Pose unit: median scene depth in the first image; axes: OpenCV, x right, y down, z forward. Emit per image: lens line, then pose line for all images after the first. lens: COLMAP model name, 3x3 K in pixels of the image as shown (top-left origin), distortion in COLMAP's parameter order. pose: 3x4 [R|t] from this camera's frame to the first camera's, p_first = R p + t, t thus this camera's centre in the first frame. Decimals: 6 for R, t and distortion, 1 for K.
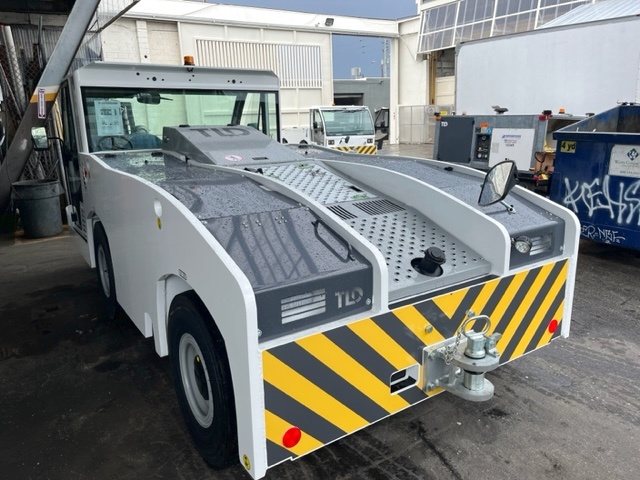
lens RADIAL K [[483.5, 0, 318.7], [0, 483.5, 241.4], [0, 0, 1]] dist [0.044857, -0.049480]
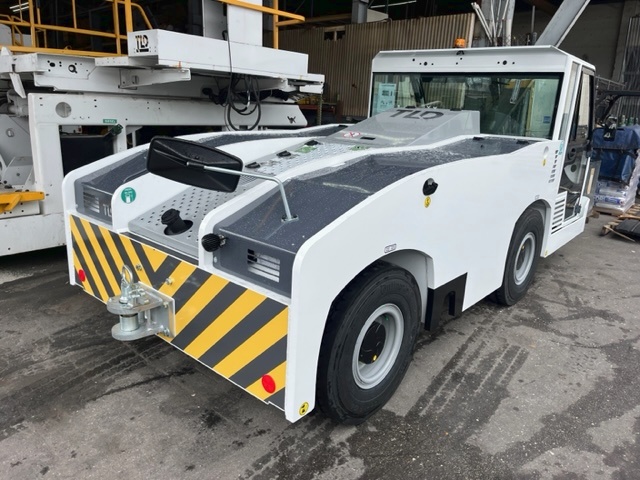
lens RADIAL K [[483.5, 0, 318.2], [0, 483.5, 239.9], [0, 0, 1]] dist [0.044857, -0.049480]
pose [[0.257535, 0.299057, -0.918826, 1.211443], [-0.287081, 0.931644, 0.222764, -0.235647], [0.922638, 0.206408, 0.325785, 0.851757]]
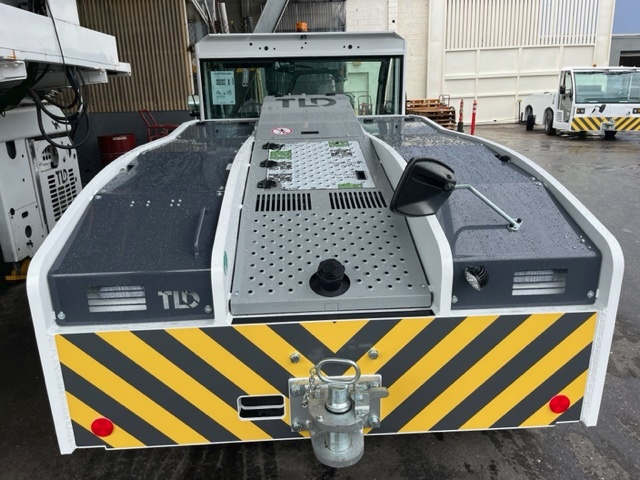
lens RADIAL K [[483.5, 0, 318.4], [0, 483.5, 240.5], [0, 0, 1]] dist [0.044857, -0.049480]
pose [[0.858424, 0.154472, -0.489128, 0.533698], [-0.121428, 0.987670, 0.098810, -0.084351], [0.498361, -0.025427, 0.866597, 0.272159]]
